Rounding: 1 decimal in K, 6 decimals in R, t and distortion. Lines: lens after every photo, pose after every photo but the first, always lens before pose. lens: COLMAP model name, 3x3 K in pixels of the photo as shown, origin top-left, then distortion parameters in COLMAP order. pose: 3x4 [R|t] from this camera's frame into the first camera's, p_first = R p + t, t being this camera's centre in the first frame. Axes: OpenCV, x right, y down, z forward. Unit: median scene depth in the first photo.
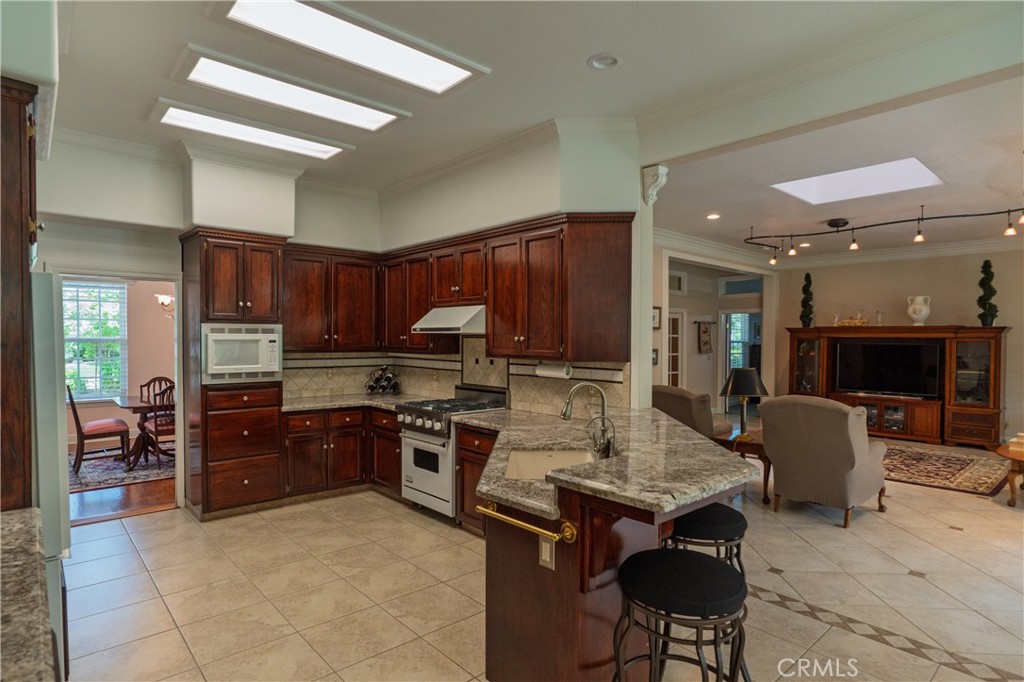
lens RADIAL K [[554.1, 0, 514.3], [0, 554.1, 348.7], [0, 0, 1]] dist [-0.064901, 0.051495]
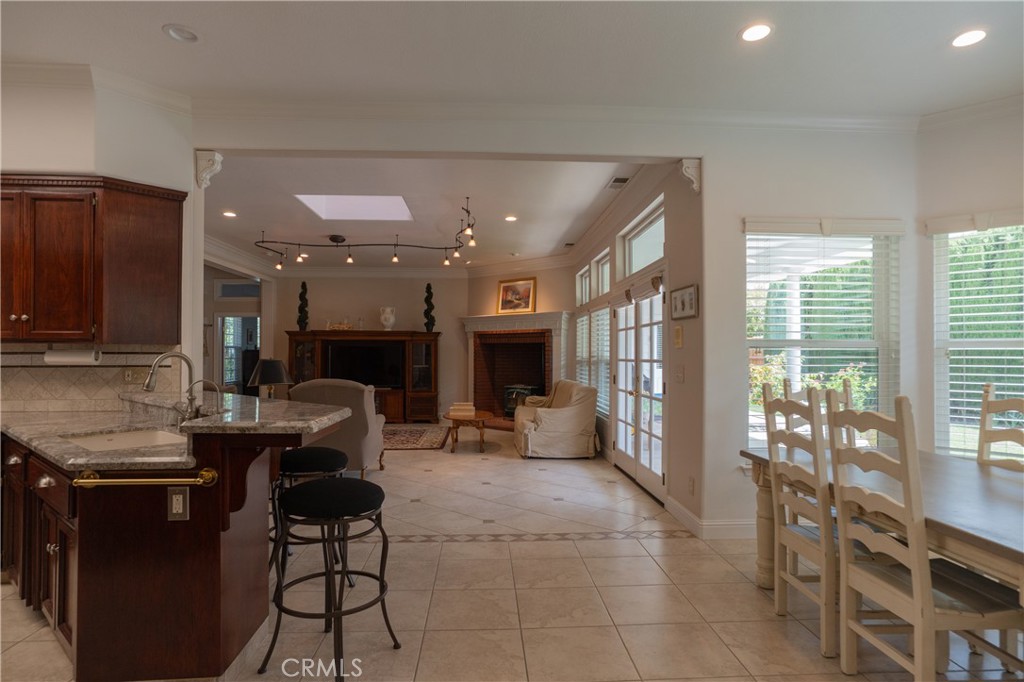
lens RADIAL K [[554.1, 0, 514.3], [0, 554.1, 348.7], [0, 0, 1]] dist [-0.064901, 0.051495]
pose [[0.624097, 0.001405, 0.781346, -0.136203], [0.016264, 0.999758, -0.014788, 0.043304], [-0.781178, 0.021937, 0.623923, -0.046681]]
